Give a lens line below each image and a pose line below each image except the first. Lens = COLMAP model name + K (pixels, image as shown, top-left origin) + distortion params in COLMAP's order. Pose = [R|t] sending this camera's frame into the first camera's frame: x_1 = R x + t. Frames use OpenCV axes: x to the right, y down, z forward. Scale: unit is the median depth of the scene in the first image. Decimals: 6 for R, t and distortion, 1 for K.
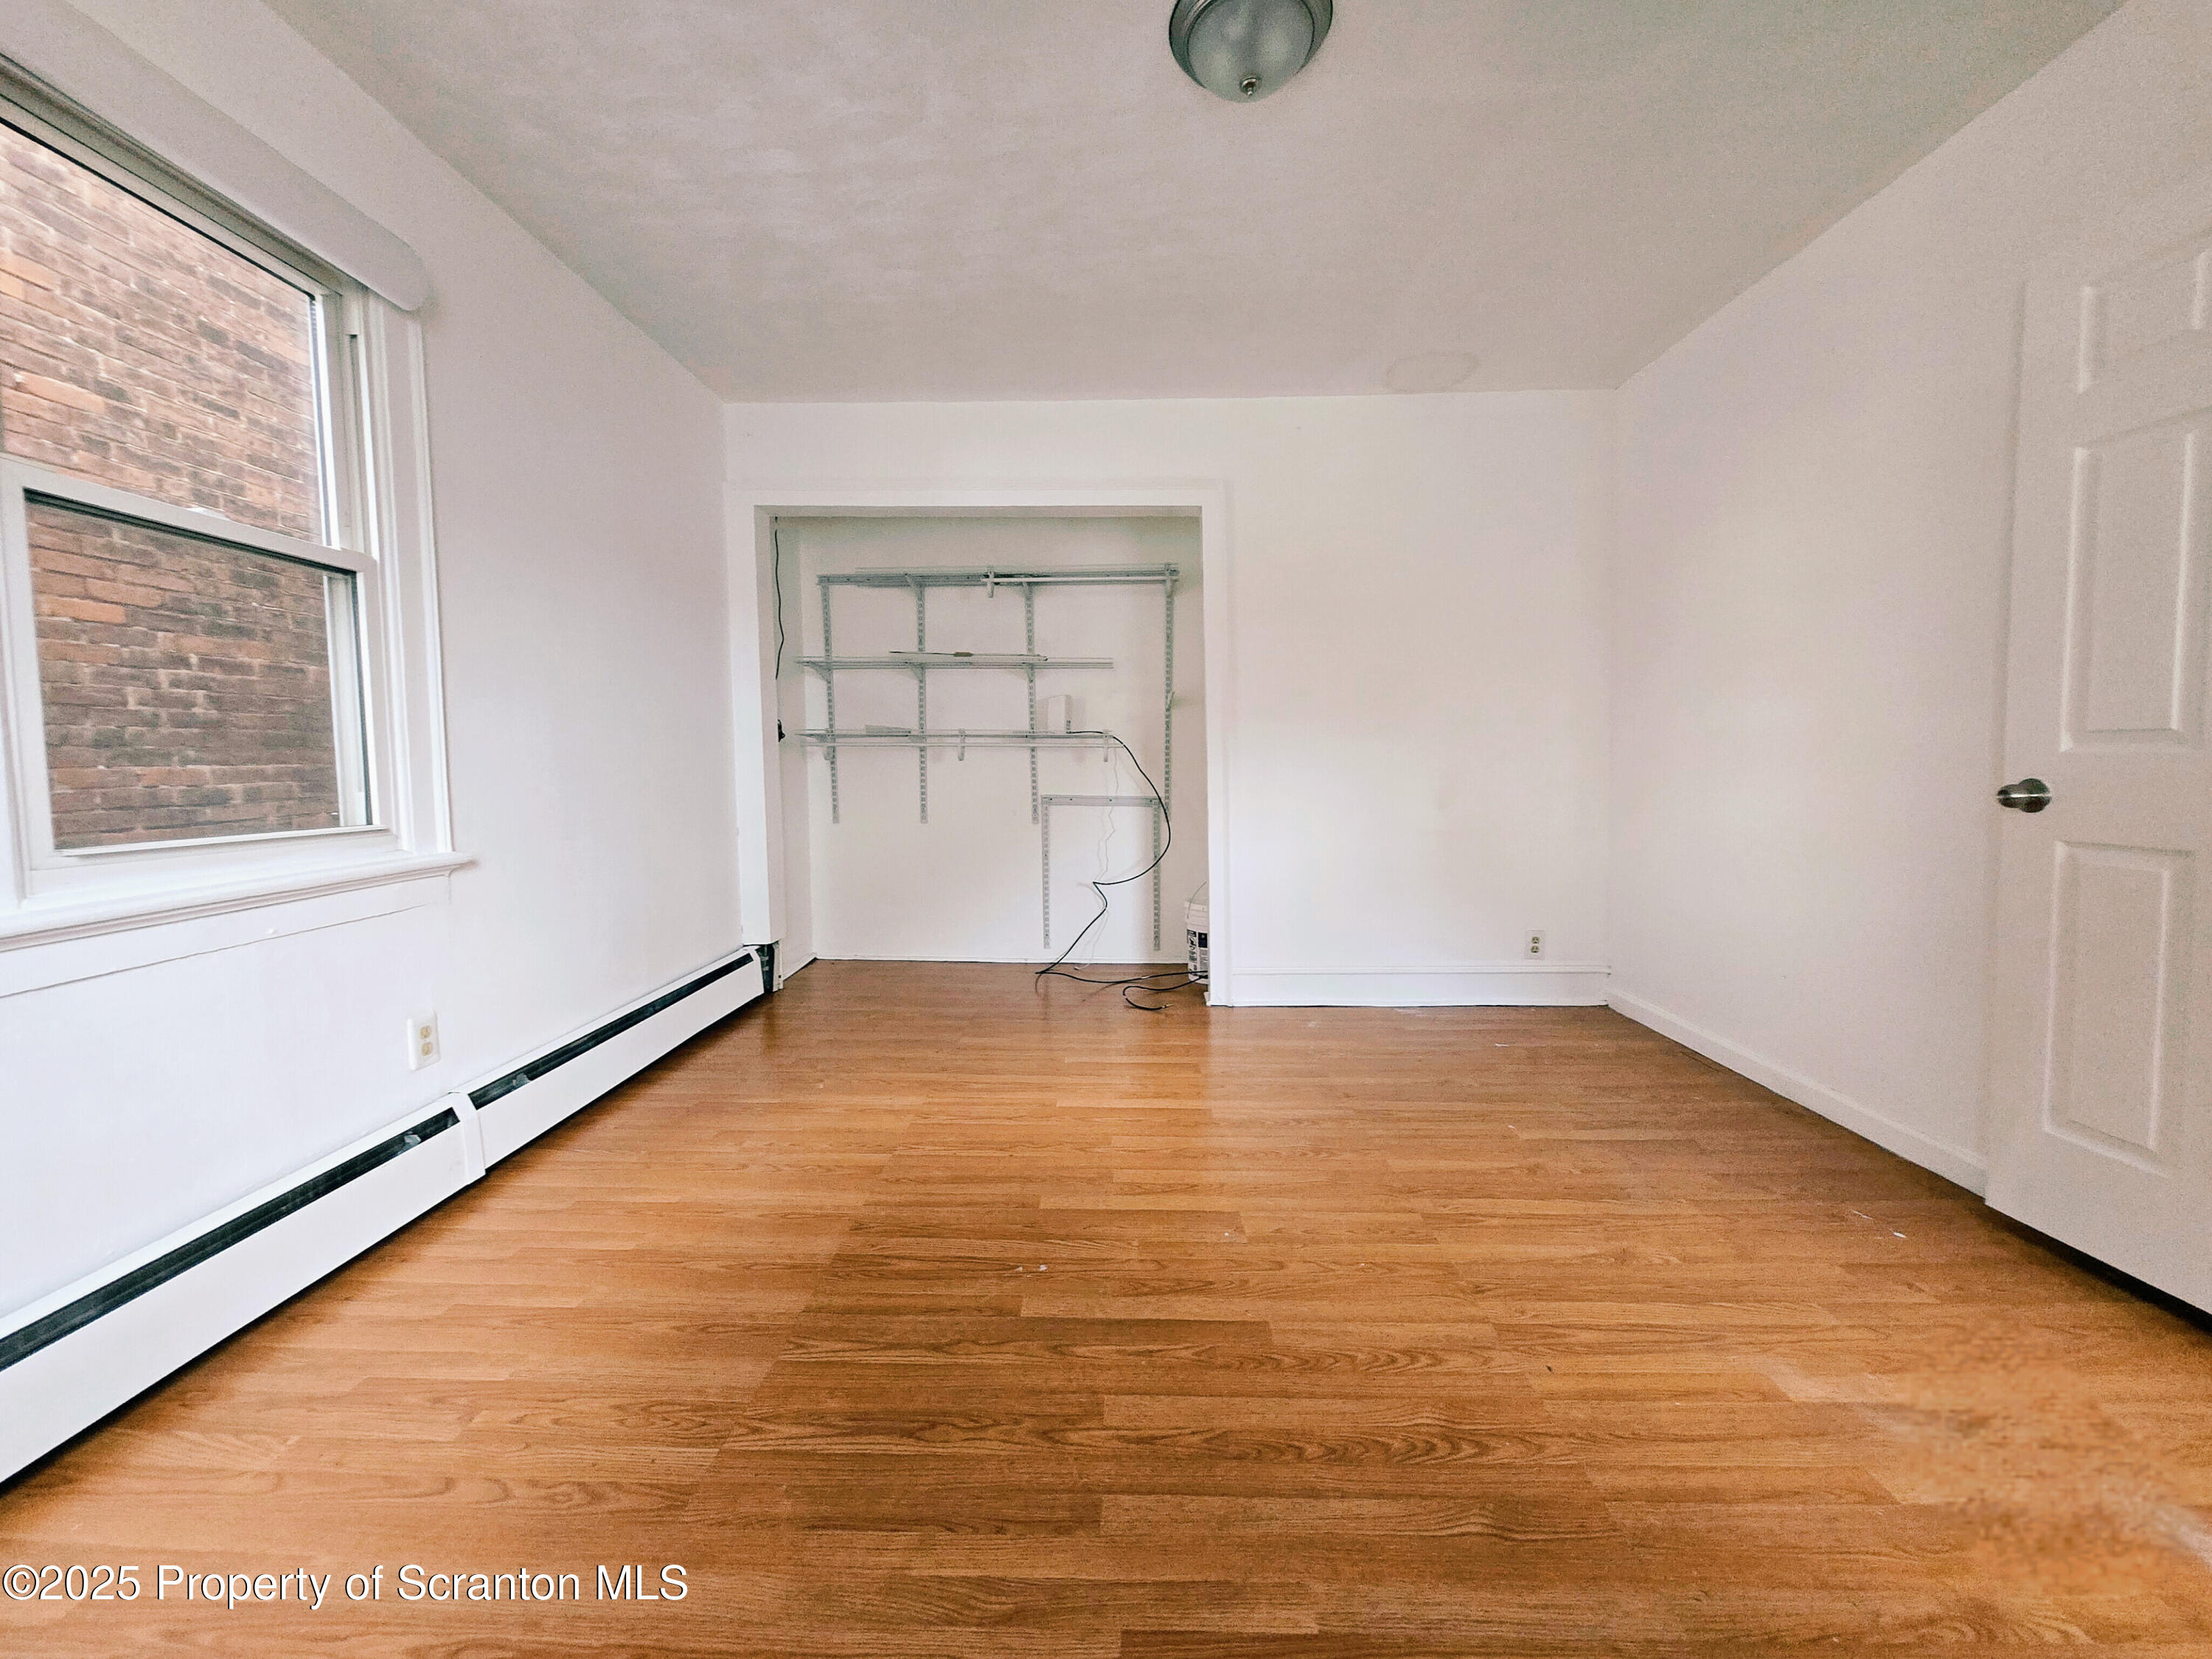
lens RADIAL K [[878.0, 0, 1106.3], [0, 878.0, 808.1], [0, 0, 1]] dist [-0.000349, 0.000324]
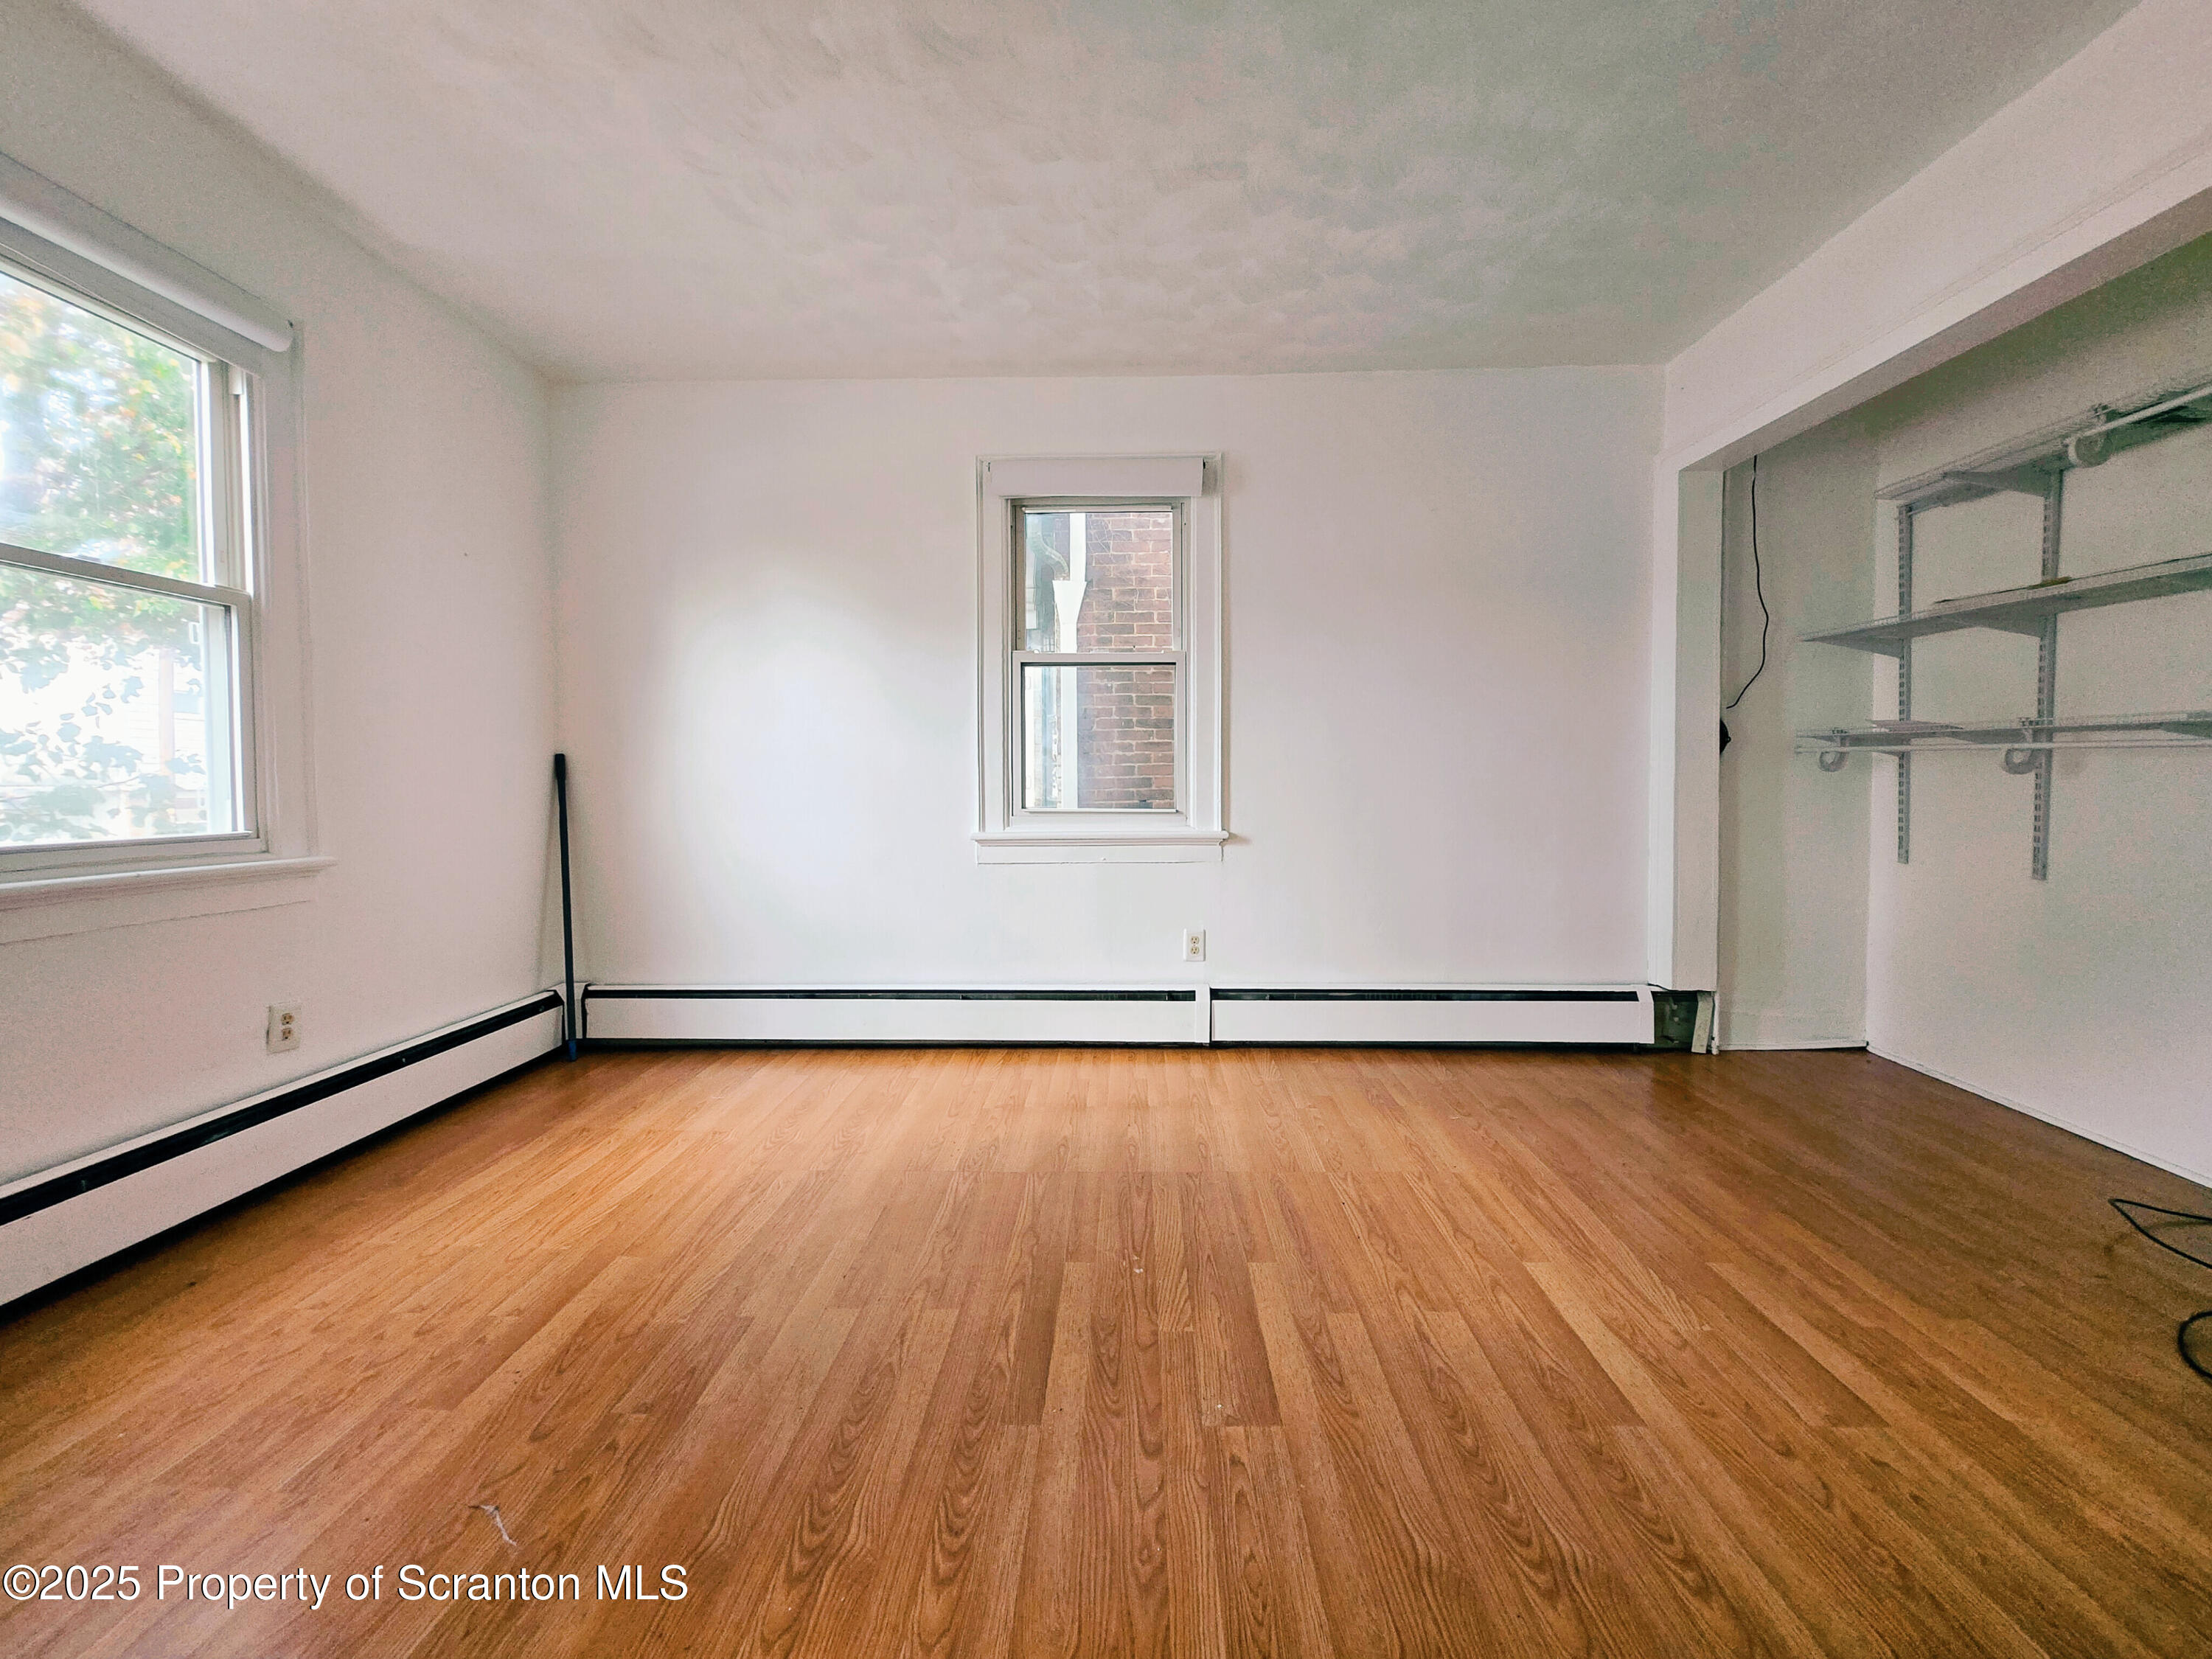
lens RADIAL K [[878.0, 0, 1106.3], [0, 878.0, 808.1], [0, 0, 1]] dist [-0.000349, 0.000324]
pose [[-0.006564, 0.049204, -0.998767, 0.808363], [-0.053052, 0.997365, 0.049483, -0.056131], [0.998570, 0.053311, -0.003937, 0.819136]]
